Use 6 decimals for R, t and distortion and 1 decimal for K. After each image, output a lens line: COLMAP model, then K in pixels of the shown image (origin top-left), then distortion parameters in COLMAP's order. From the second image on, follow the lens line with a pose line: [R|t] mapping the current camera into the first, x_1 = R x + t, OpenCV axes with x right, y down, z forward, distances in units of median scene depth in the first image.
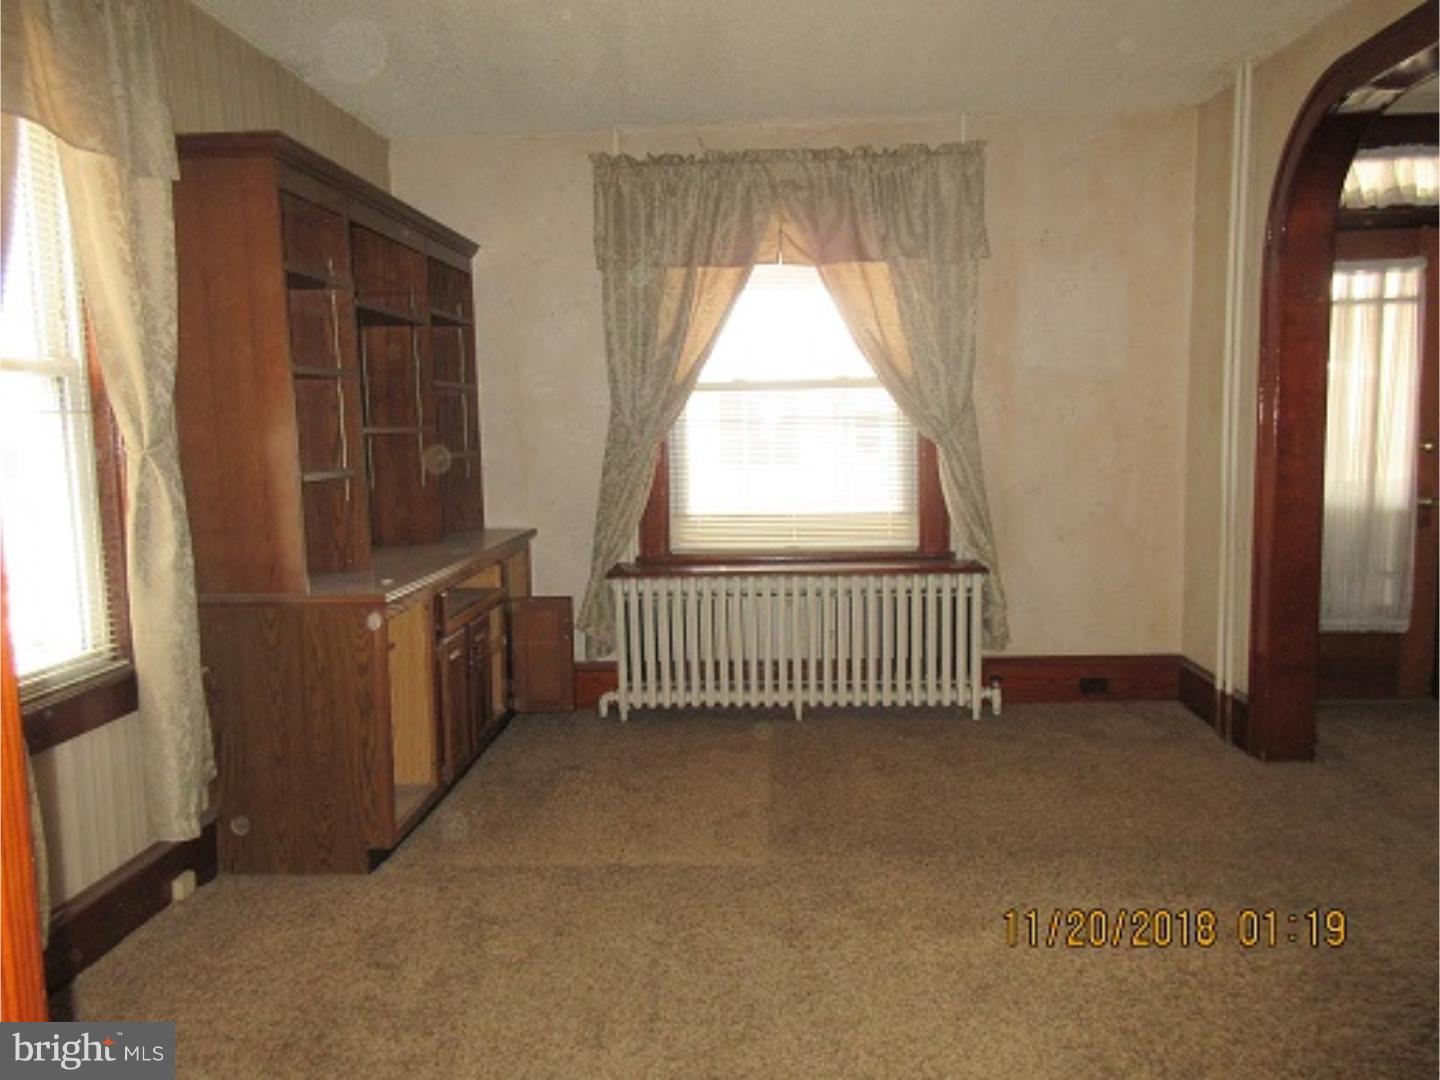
lens RADIAL K [[1062.2, 0, 721.9], [0, 1062.2, 538.1], [0, 0, 1]] dist [0.032688, -0.056153]
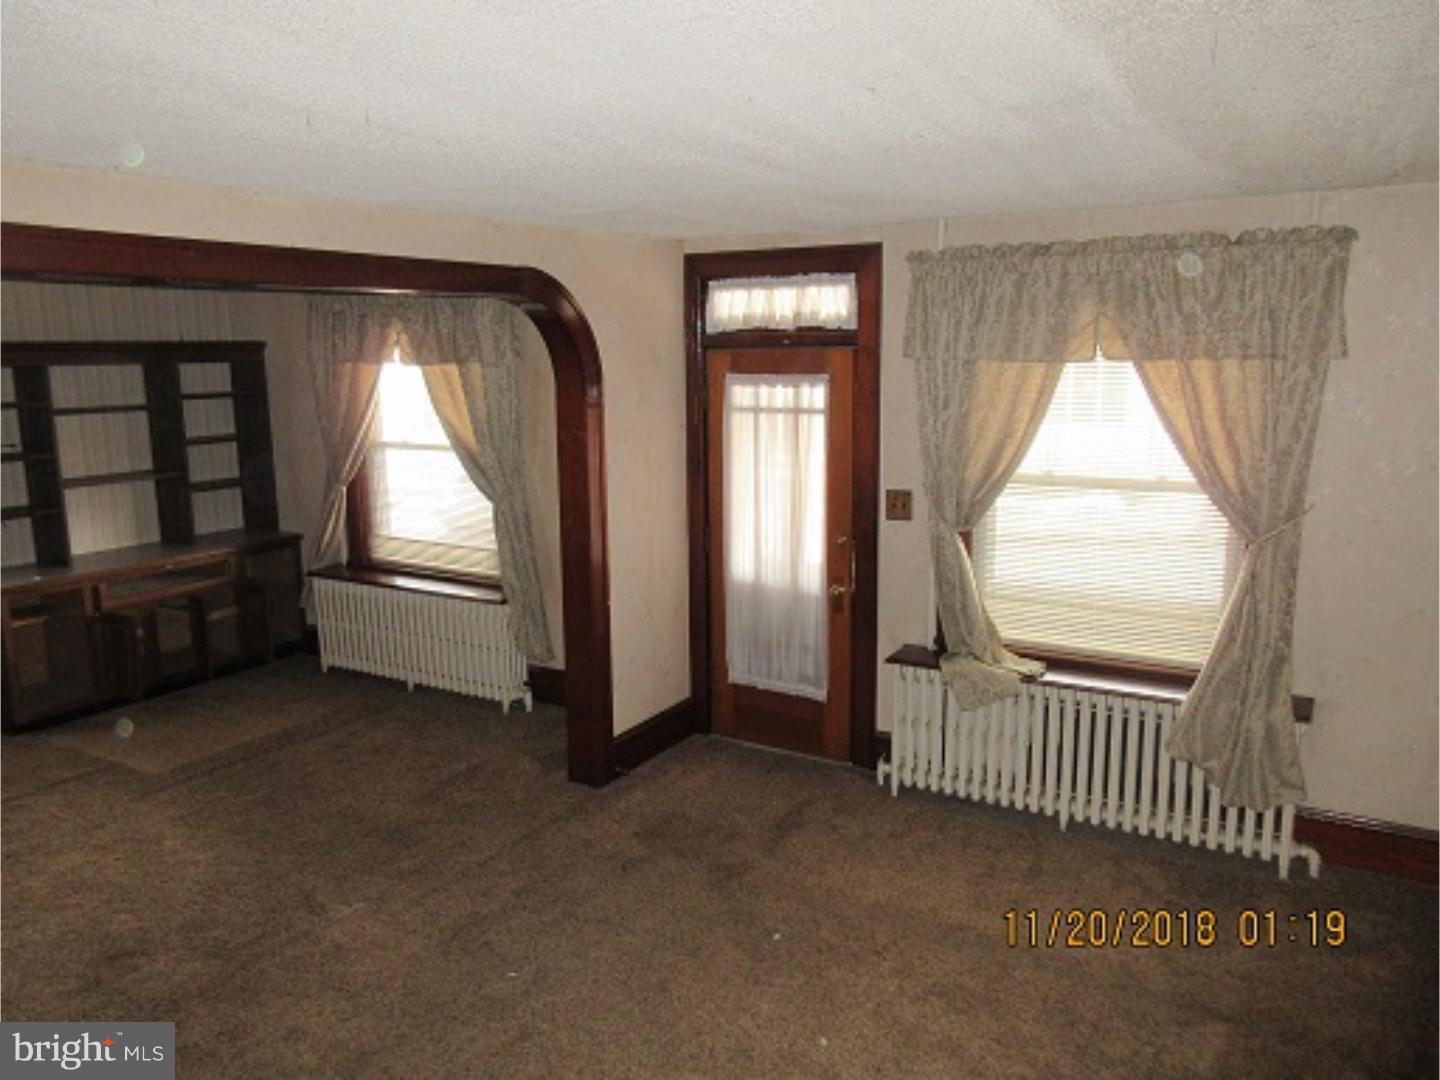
lens RADIAL K [[1062.2, 0, 721.9], [0, 1062.2, 538.1], [0, 0, 1]] dist [0.032688, -0.056153]
pose [[0.895464, 0.103750, -0.432875, 0.197543], [-0.136945, 0.989504, -0.046128, -0.003289], [0.423546, 0.100586, 0.900273, -0.014373]]
